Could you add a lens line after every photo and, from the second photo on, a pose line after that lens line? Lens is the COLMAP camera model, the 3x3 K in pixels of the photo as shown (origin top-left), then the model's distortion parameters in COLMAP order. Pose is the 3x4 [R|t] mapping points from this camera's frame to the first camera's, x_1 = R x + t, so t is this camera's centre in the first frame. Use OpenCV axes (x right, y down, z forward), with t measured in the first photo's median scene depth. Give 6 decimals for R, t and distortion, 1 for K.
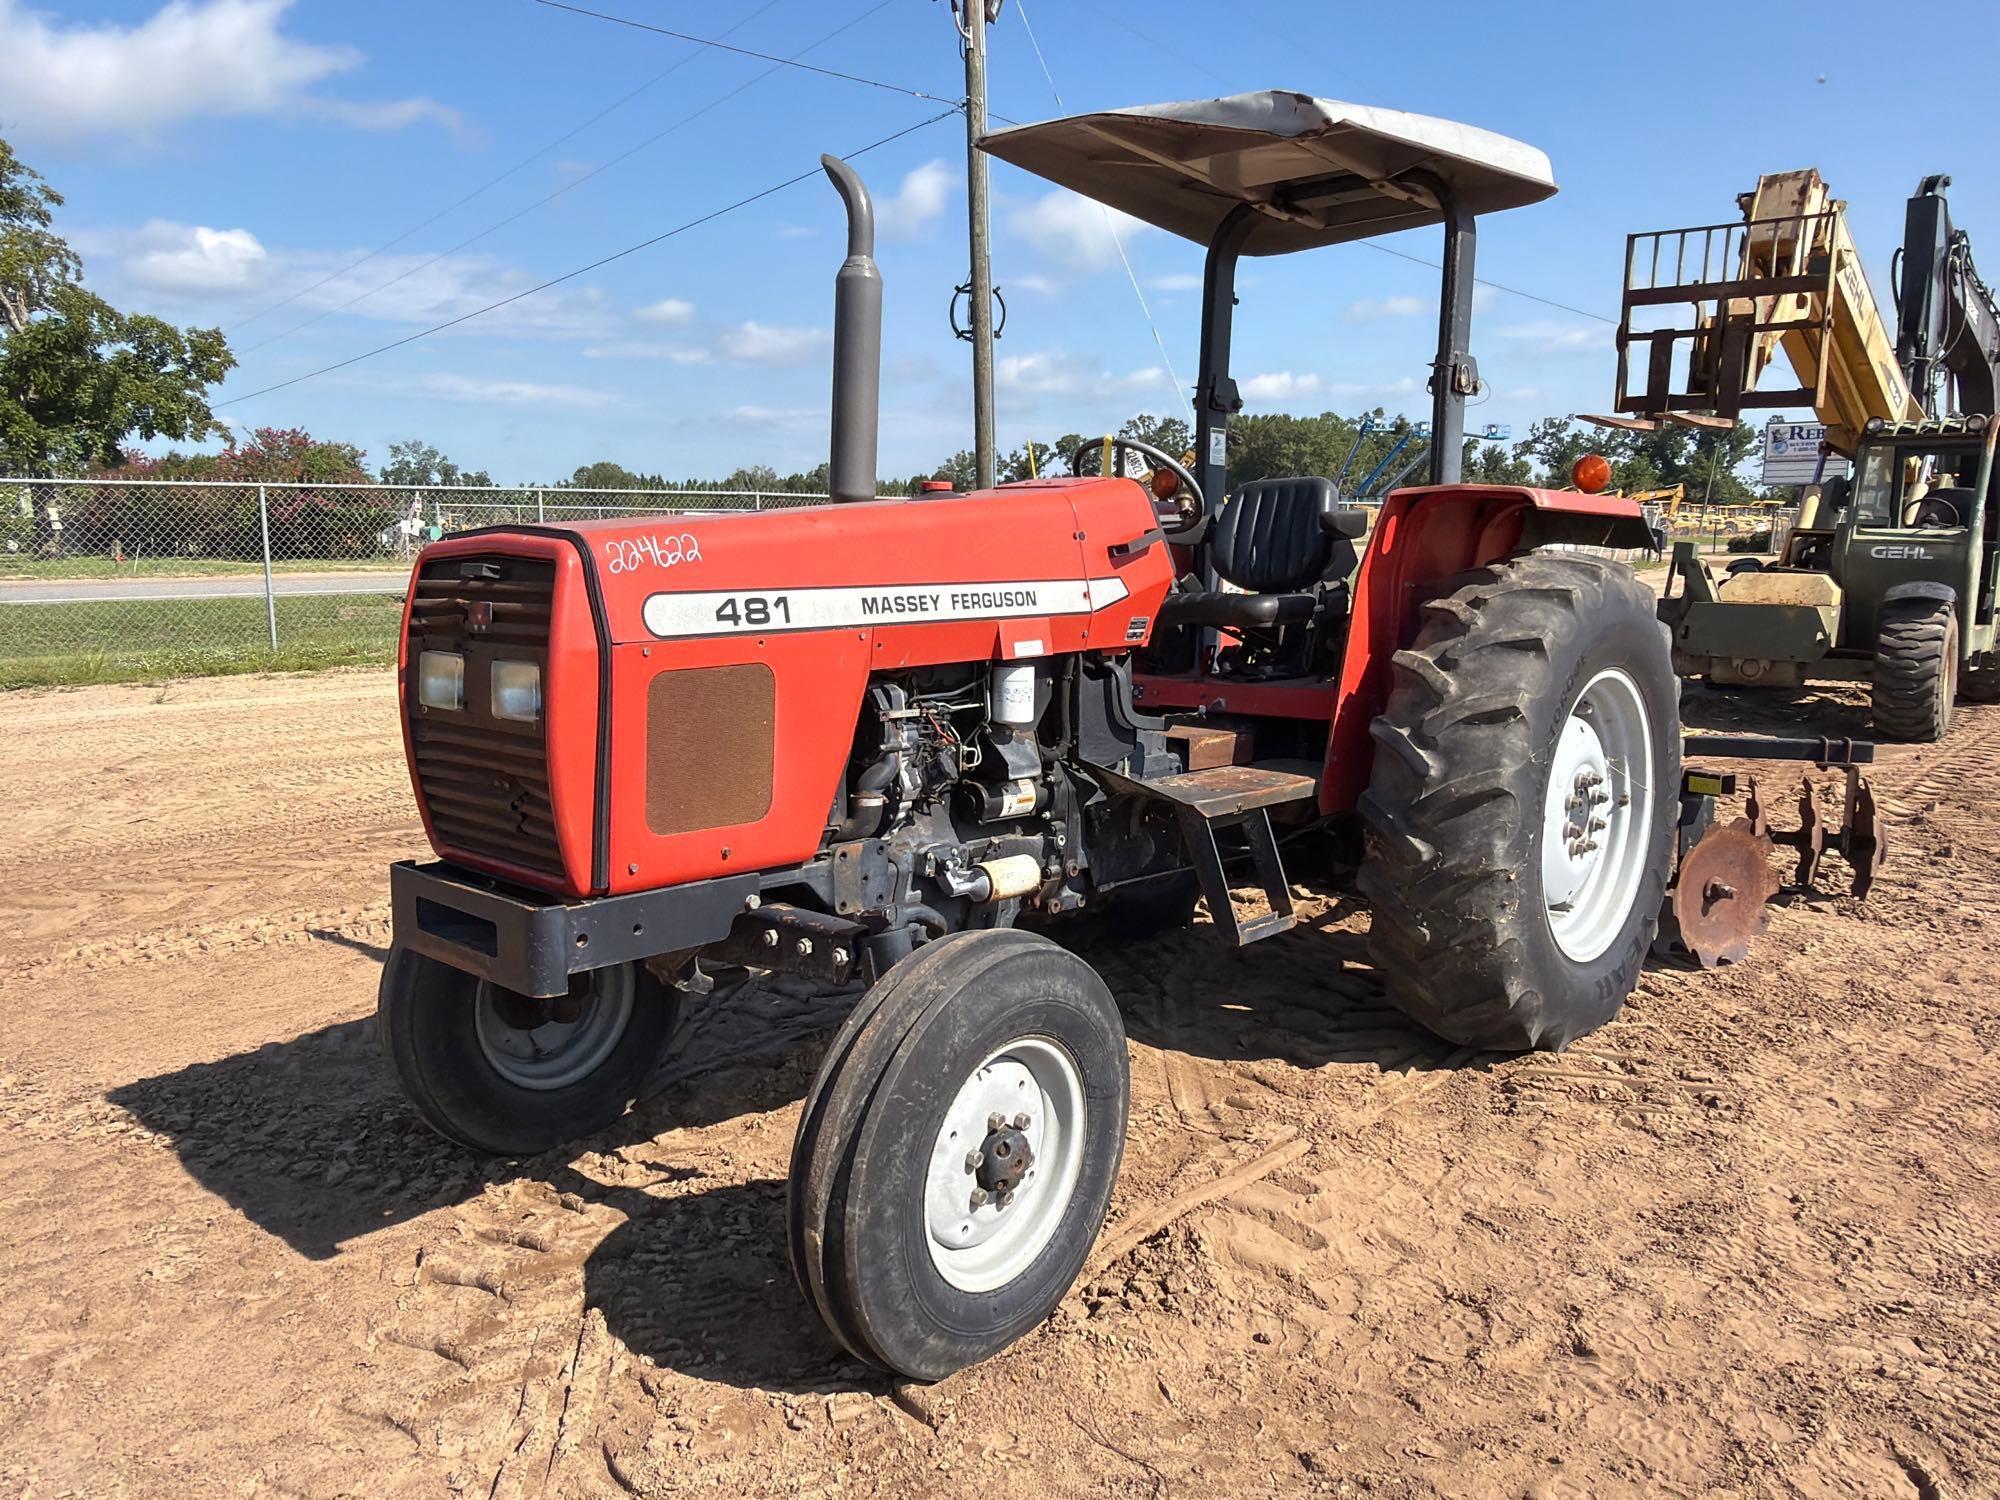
lens RADIAL K [[1440.4, 0, 1006.9], [0, 1440.4, 770.0], [0, 0, 1]] dist [-0.004578, -0.014568]
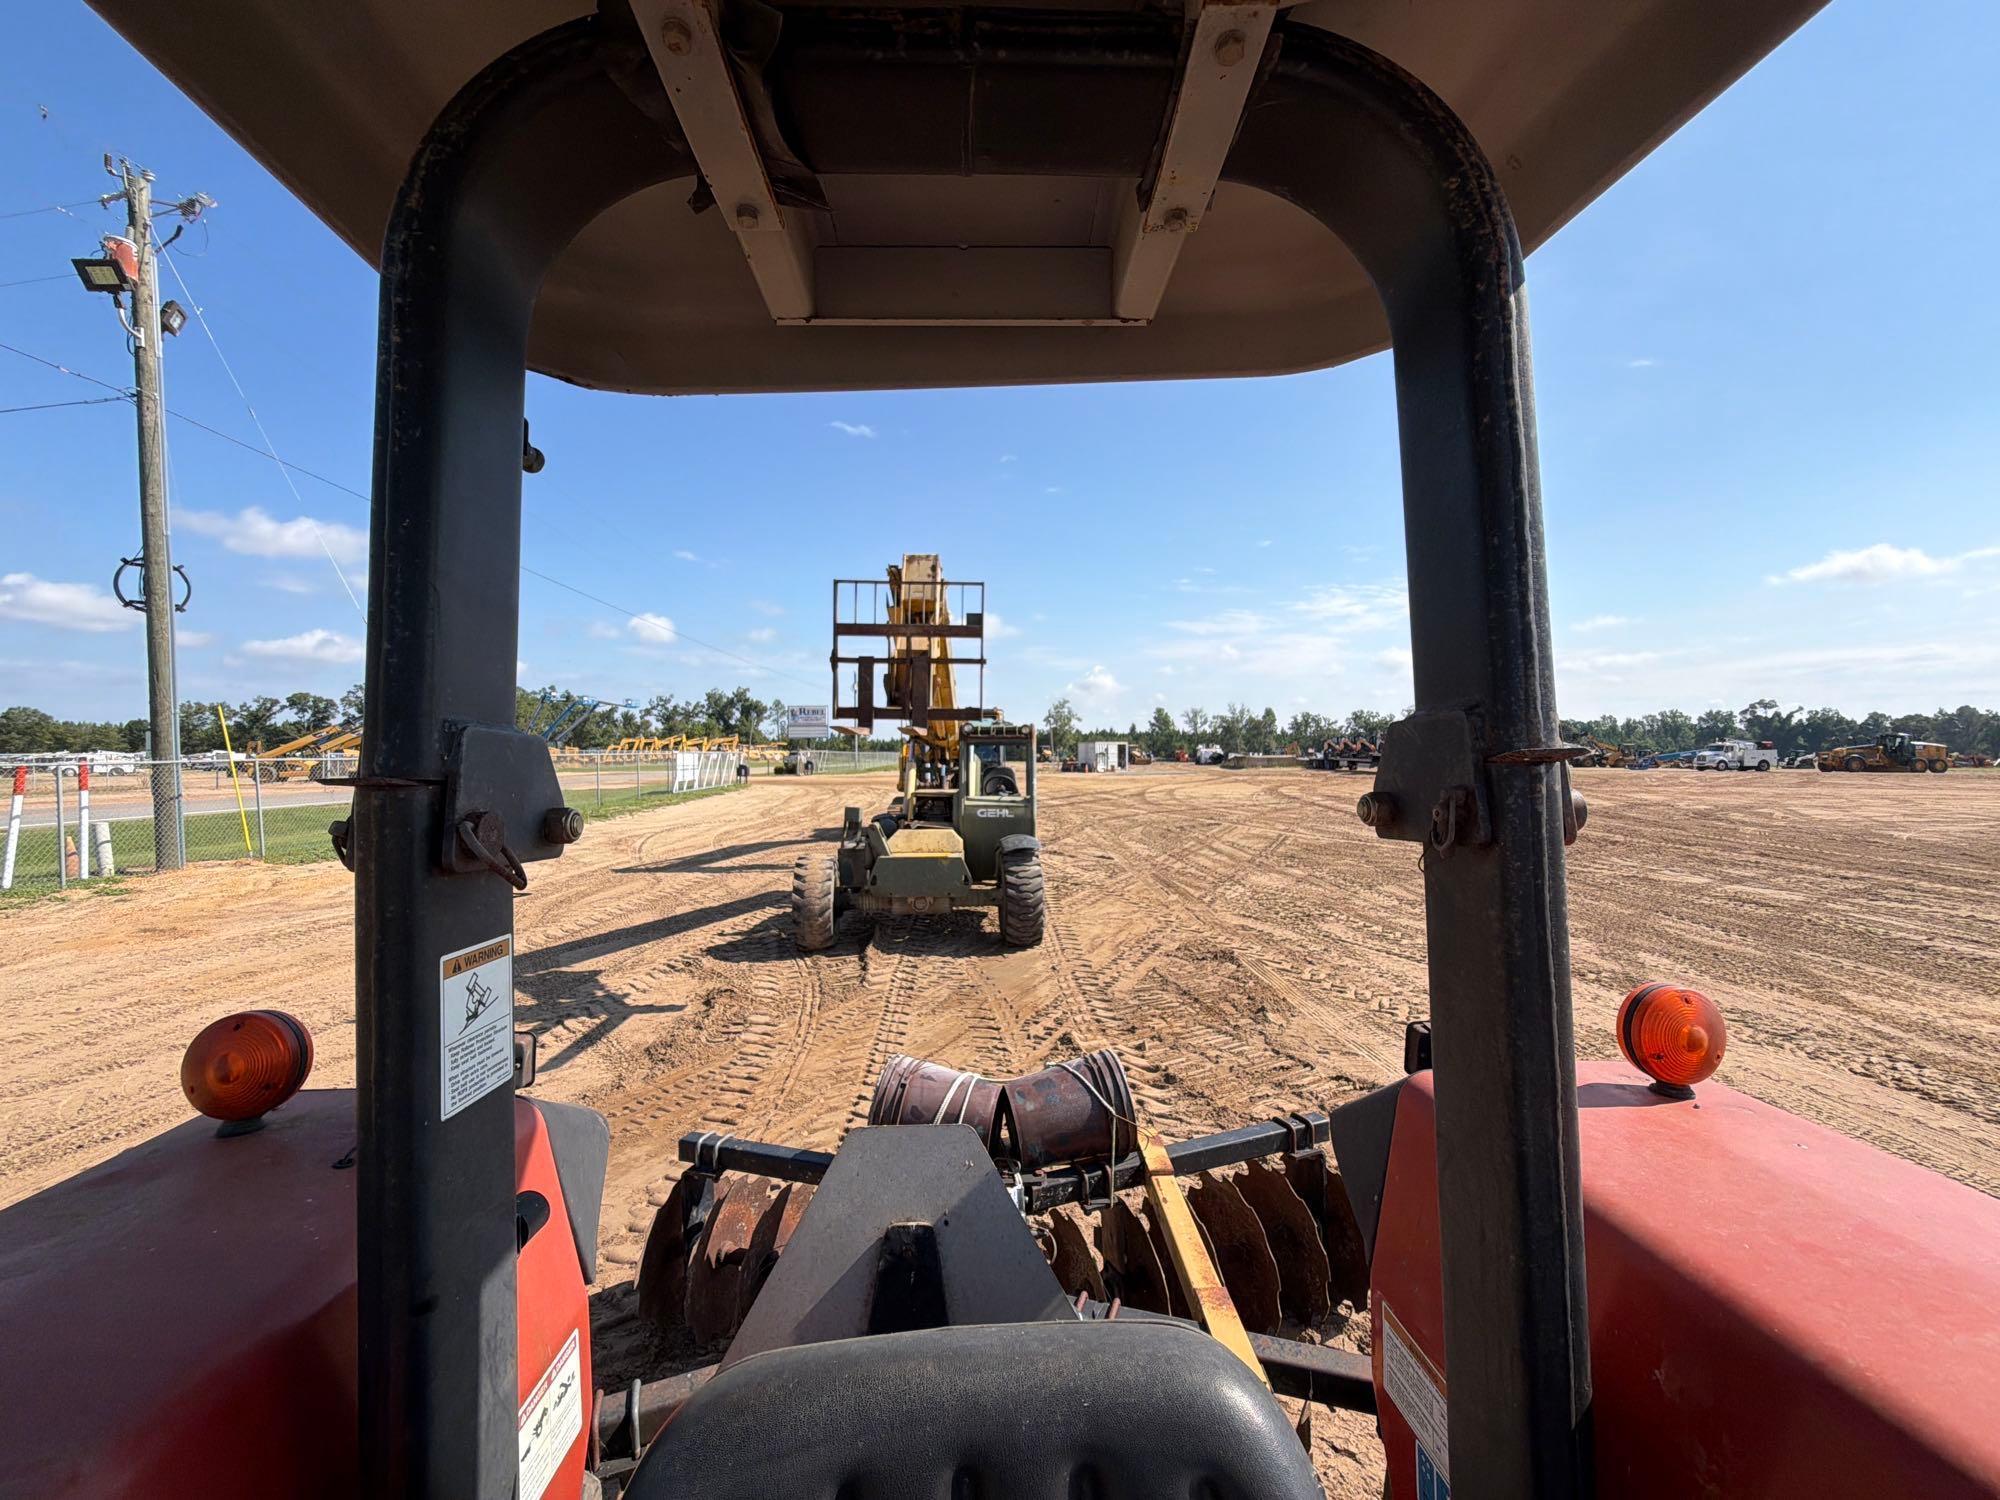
lens RADIAL K [[797.9, 0, 999.4], [0, 797.9, 754.7], [0, 0, 1]] dist [-0.001022, 0.000901]
pose [[0.725169, -0.006096, 0.688544, 0.026001], [0.120384, 0.985682, -0.118061, -0.052931], [-0.677966, 0.168503, 0.715520, 0.184212]]
